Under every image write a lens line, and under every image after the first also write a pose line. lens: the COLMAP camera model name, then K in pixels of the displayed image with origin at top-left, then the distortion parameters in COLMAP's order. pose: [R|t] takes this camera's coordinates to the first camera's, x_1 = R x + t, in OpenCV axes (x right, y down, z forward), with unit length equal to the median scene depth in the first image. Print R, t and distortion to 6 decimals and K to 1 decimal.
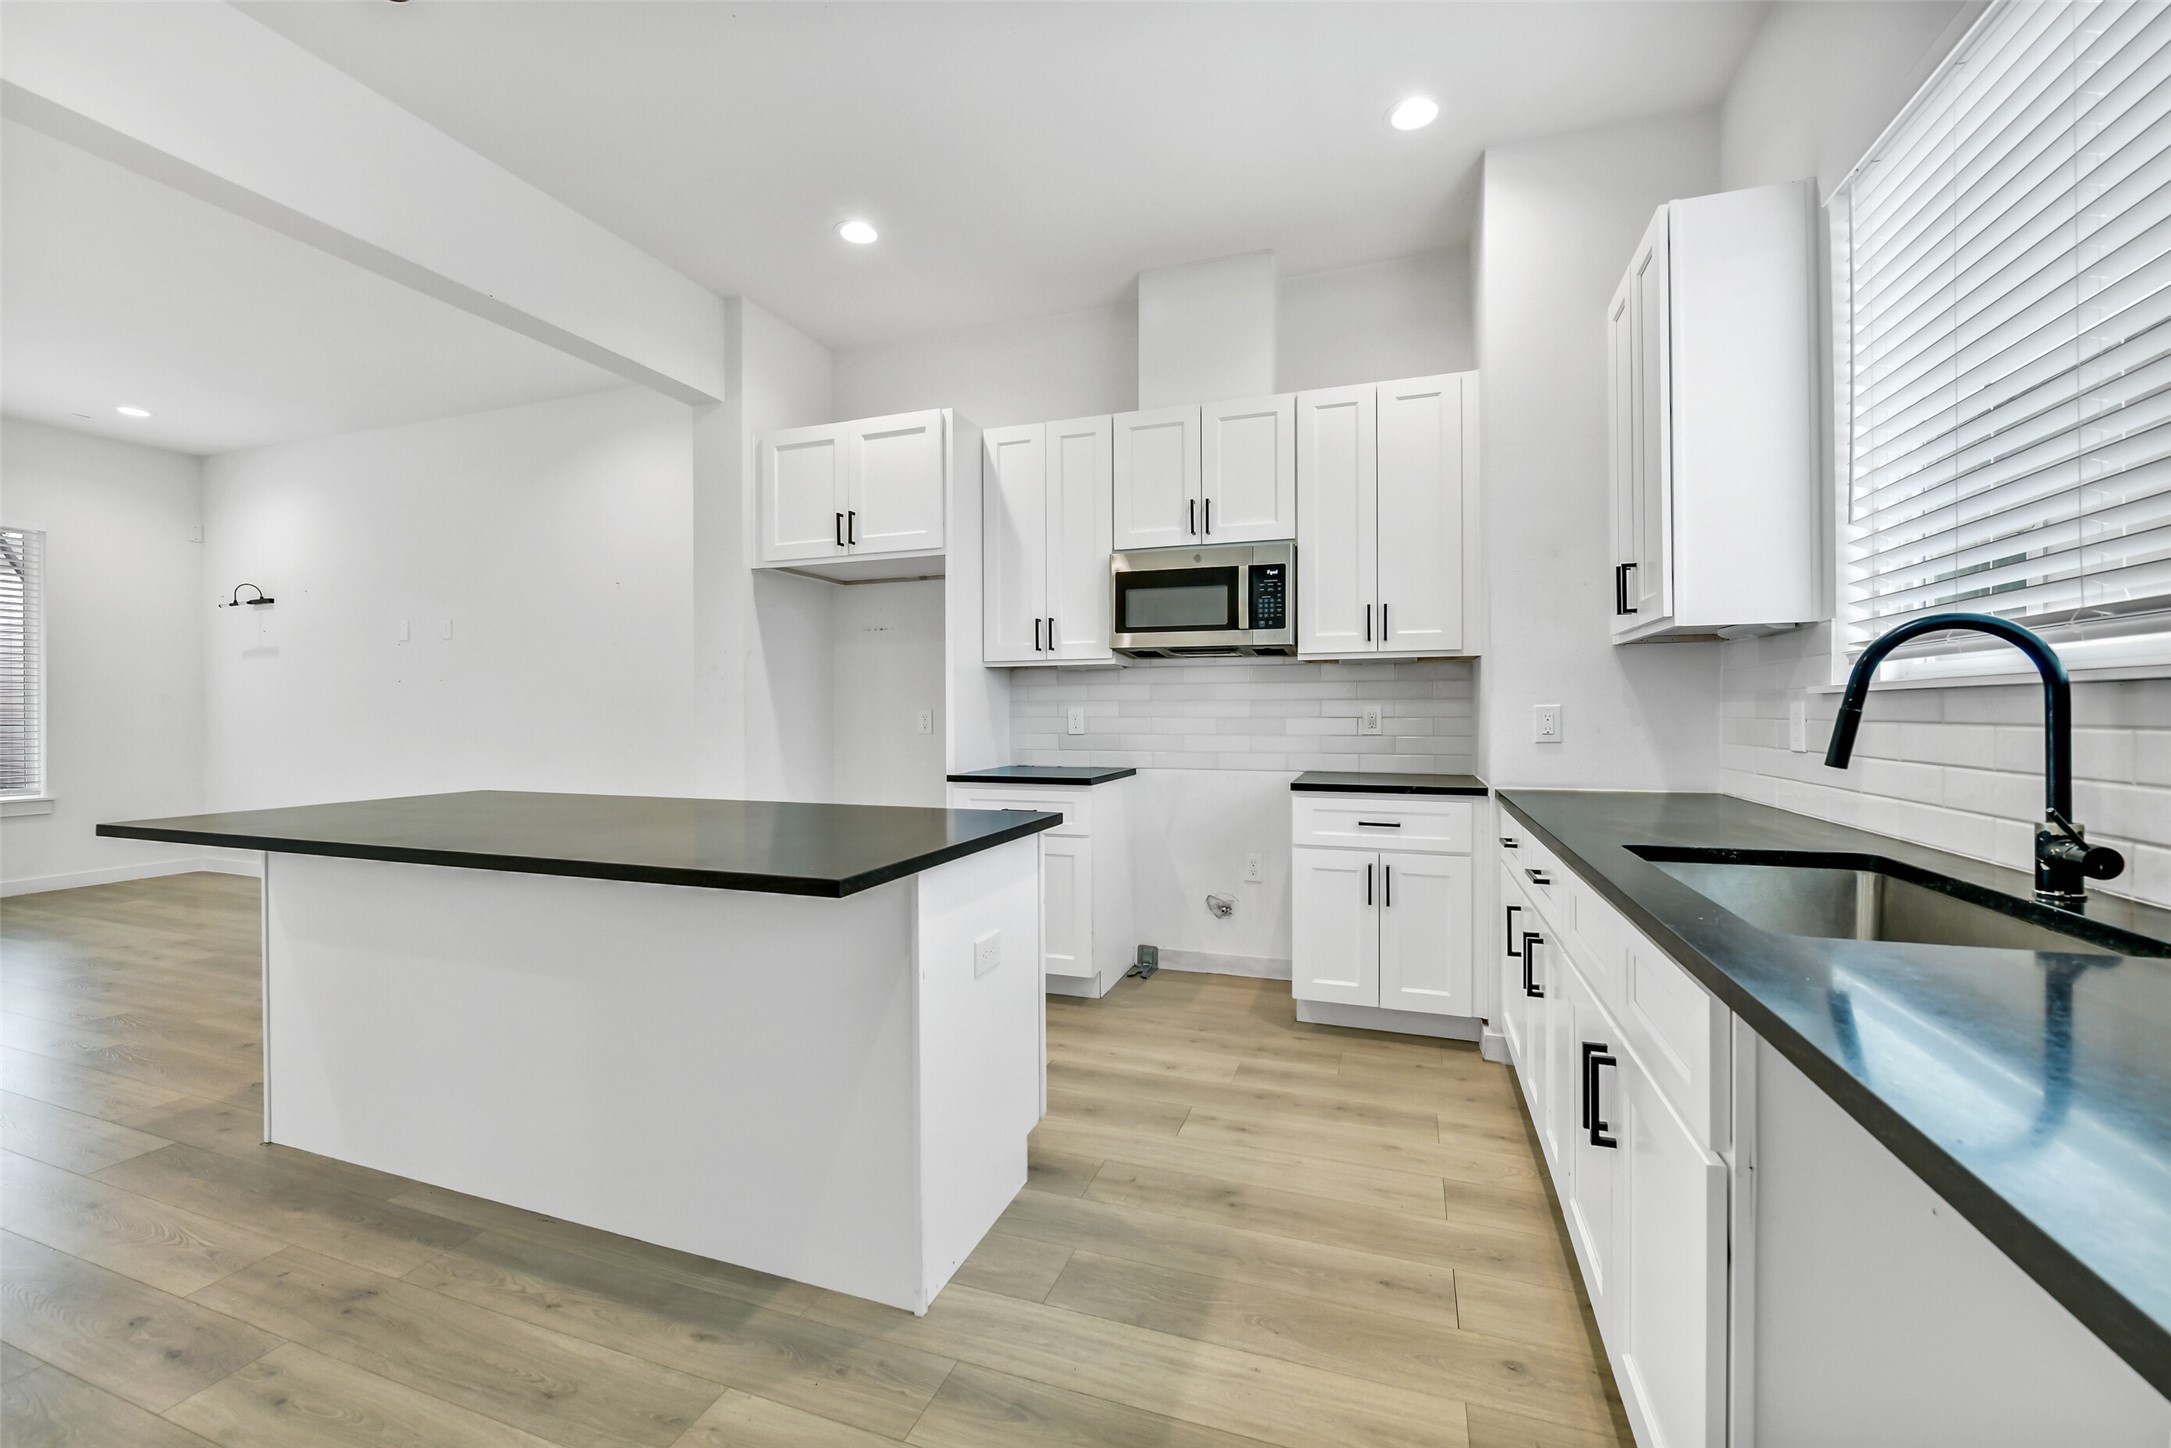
lens RADIAL K [[883.3, 0, 1084.1], [0, 883.3, 709.8], [0, 0, 1]] dist [-0.003909, -0.000585]
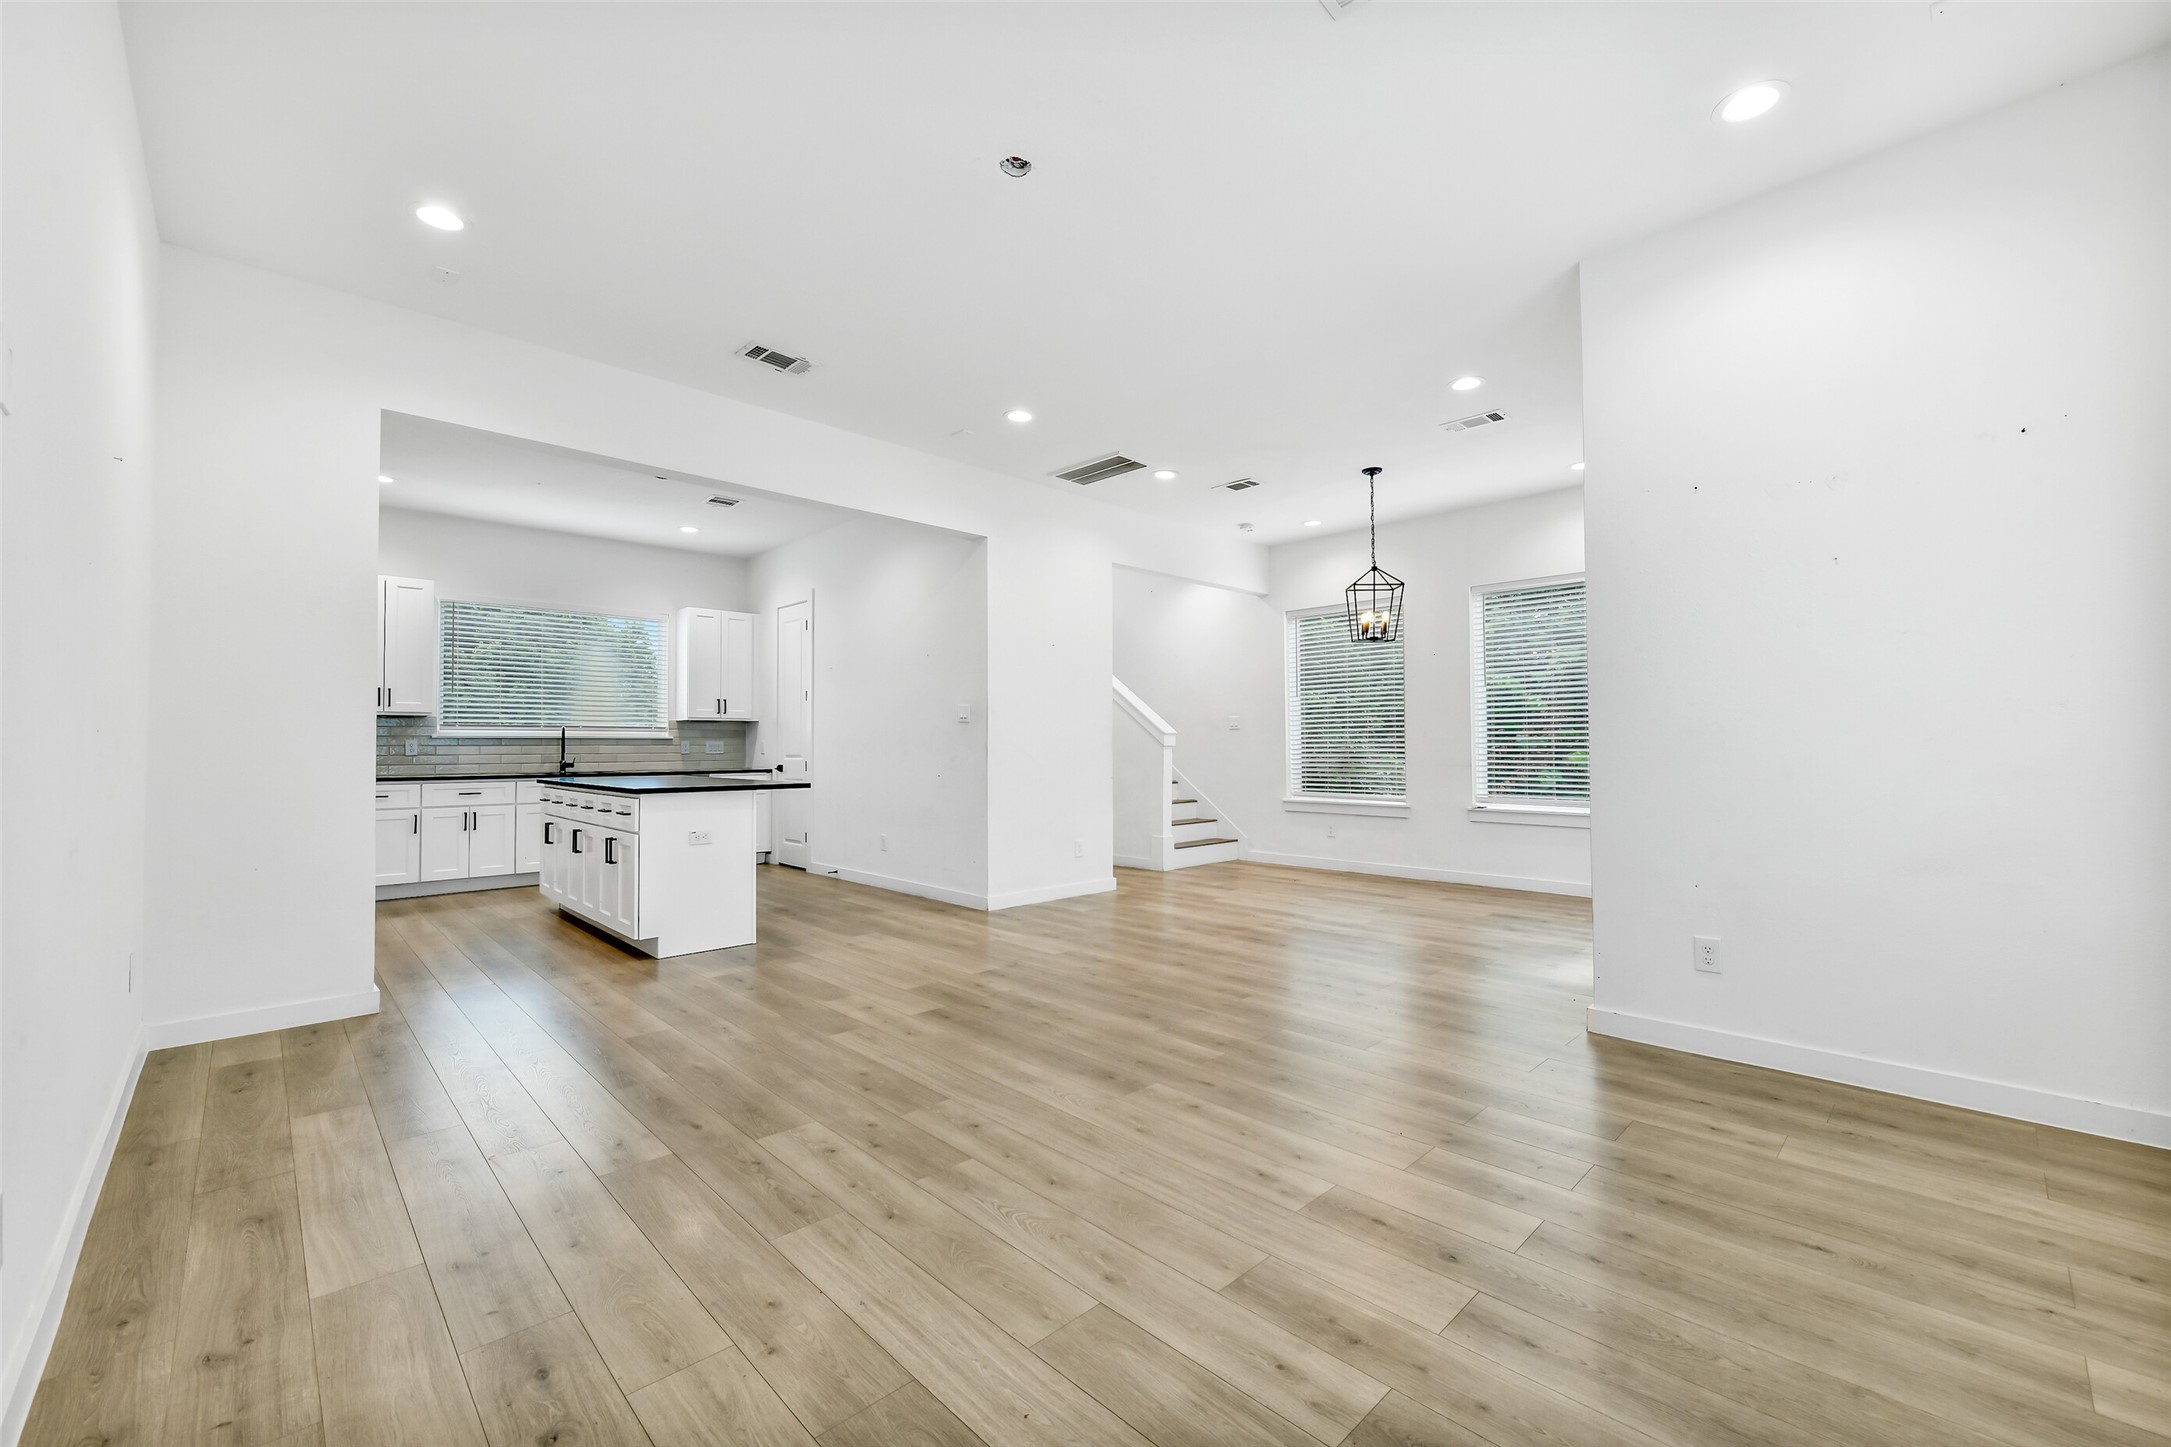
lens RADIAL K [[868.3, 0, 1089.7], [0, 868.3, 729.8], [0, 0, 1]] dist [-0.011017, -0.000493]
pose [[-0.900149, 0.014951, 0.435326, -2.439102], [0.005781, 0.999733, -0.022381, 0.033745], [-0.435544, -0.017630, -0.899995, 2.406857]]
